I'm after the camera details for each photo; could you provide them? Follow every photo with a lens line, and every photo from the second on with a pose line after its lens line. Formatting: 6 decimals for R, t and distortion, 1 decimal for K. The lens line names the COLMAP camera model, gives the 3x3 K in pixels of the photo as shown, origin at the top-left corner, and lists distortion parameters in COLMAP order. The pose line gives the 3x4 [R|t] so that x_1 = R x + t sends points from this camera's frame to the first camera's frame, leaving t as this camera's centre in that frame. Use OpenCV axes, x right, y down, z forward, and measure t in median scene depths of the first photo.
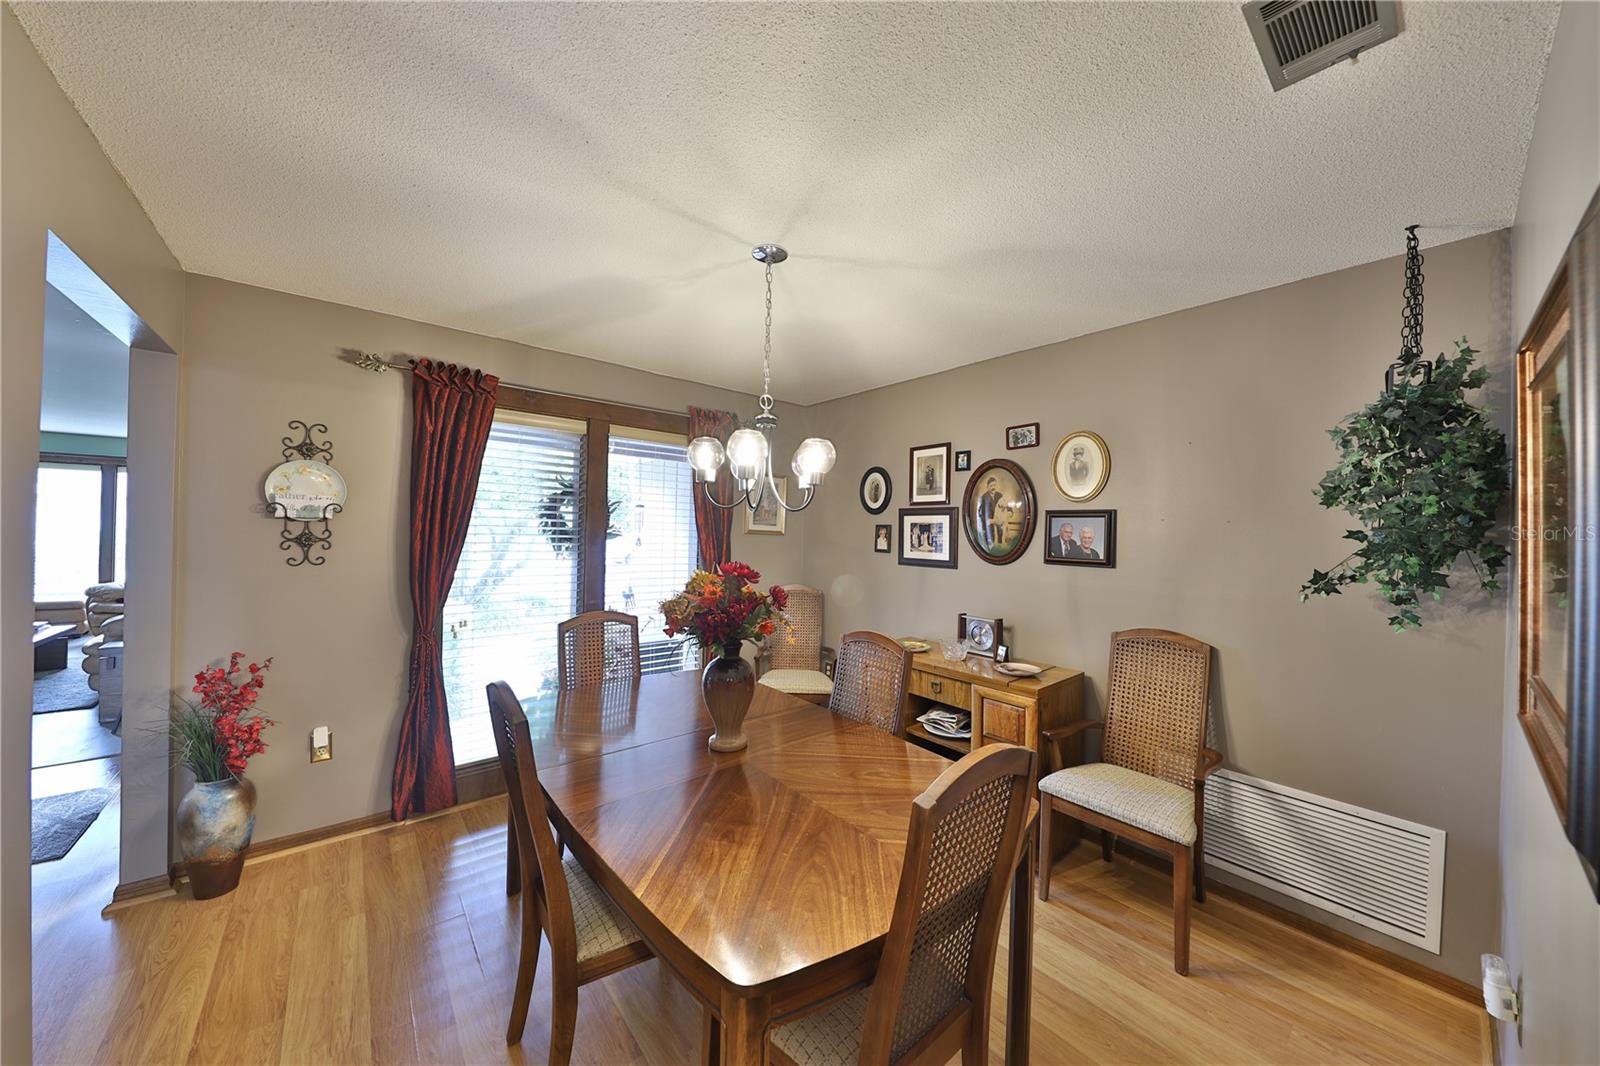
lens RADIAL K [[536.9, 0, 800.0], [0, 536.9, 533.0], [0, 0, 1]] dist [0.000088, -0.000011]
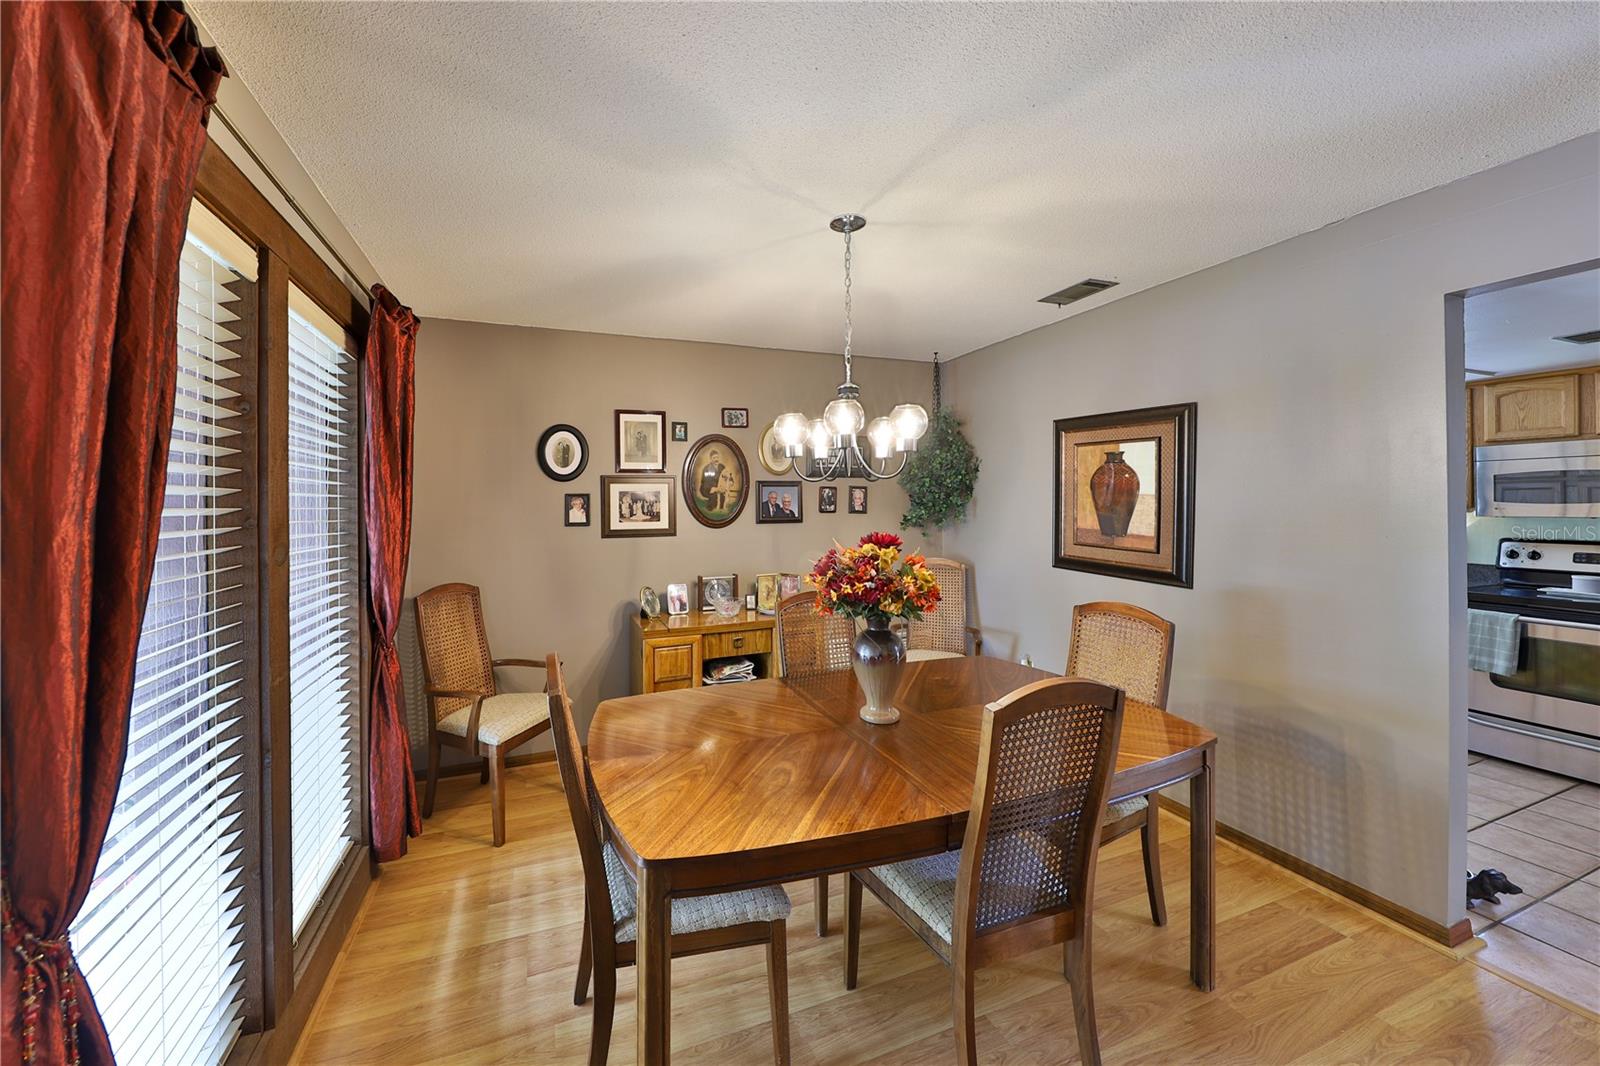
lens RADIAL K [[563.1, 0, 748.4], [0, 563.1, 506.4], [0, 0, 1]] dist [-0.000742, -0.000155]
pose [[0.344930, -0.031735, 0.938092, -0.713162], [0.020440, 0.999445, 0.026295, -0.015861], [-0.938406, 0.010104, 0.345387, 0.522716]]
